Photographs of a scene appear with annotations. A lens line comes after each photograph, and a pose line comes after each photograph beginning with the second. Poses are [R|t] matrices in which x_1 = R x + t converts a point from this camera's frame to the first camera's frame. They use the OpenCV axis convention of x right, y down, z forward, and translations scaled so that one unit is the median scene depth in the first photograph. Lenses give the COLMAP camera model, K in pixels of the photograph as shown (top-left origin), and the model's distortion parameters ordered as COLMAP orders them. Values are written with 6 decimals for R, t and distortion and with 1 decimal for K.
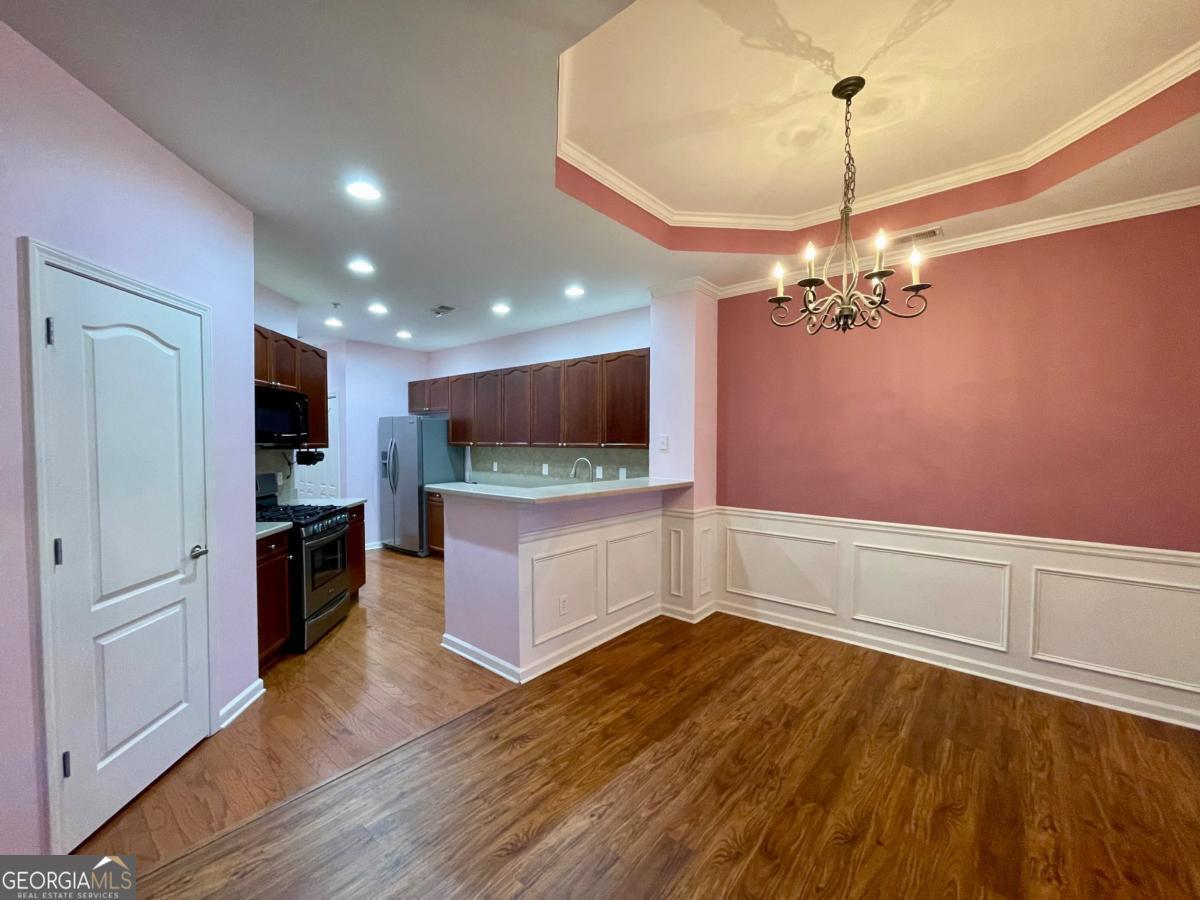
lens RADIAL K [[487.9, 0, 596.6], [0, 487.9, 455.9], [0, 0, 1]] dist [0.005684, -0.001735]
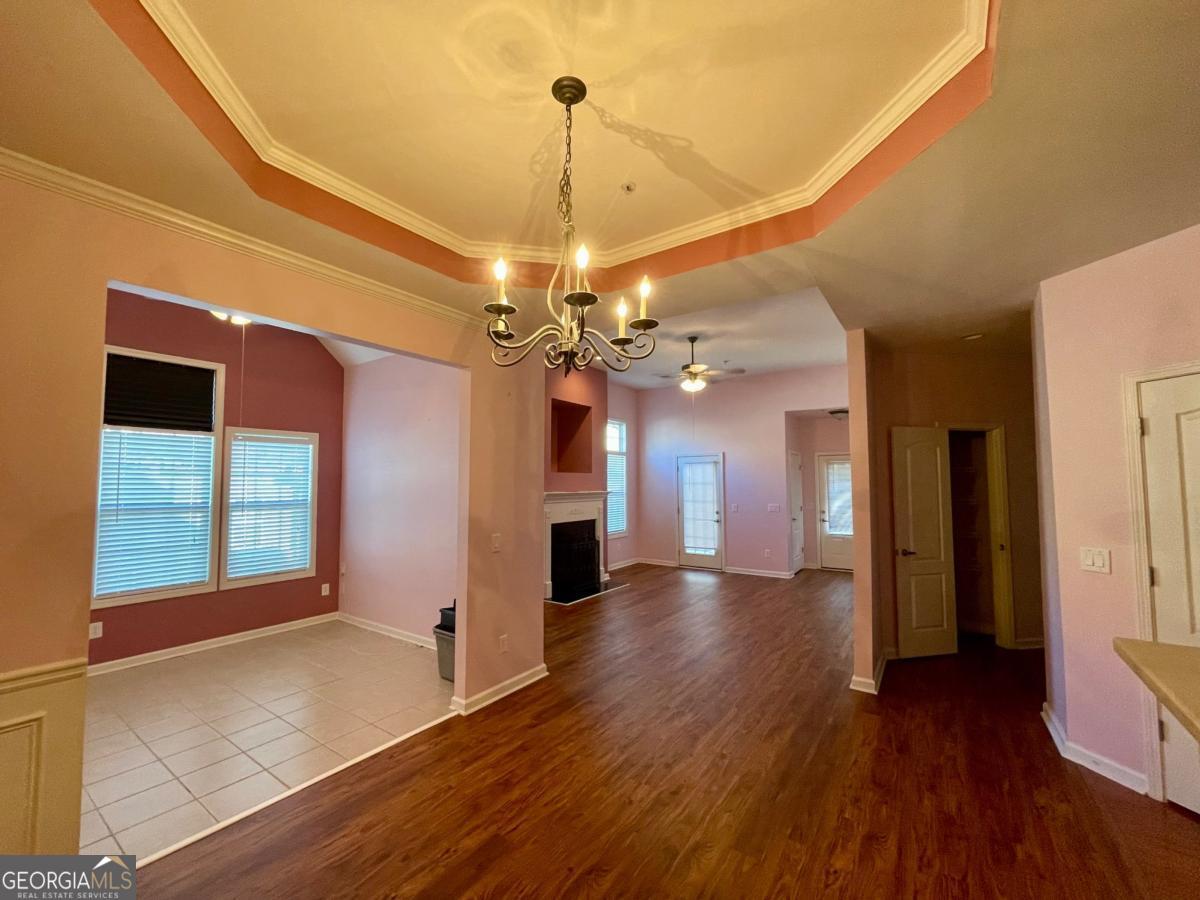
lens RADIAL K [[487.9, 0, 600.0], [0, 487.9, 455.2], [0, 0, 1]] dist [0.005684, -0.001735]
pose [[-0.995352, -0.006373, -0.096089, 0.338594], [-0.004268, 0.999747, -0.022105, -0.063335], [0.096205, -0.021593, -0.995127, 1.151680]]
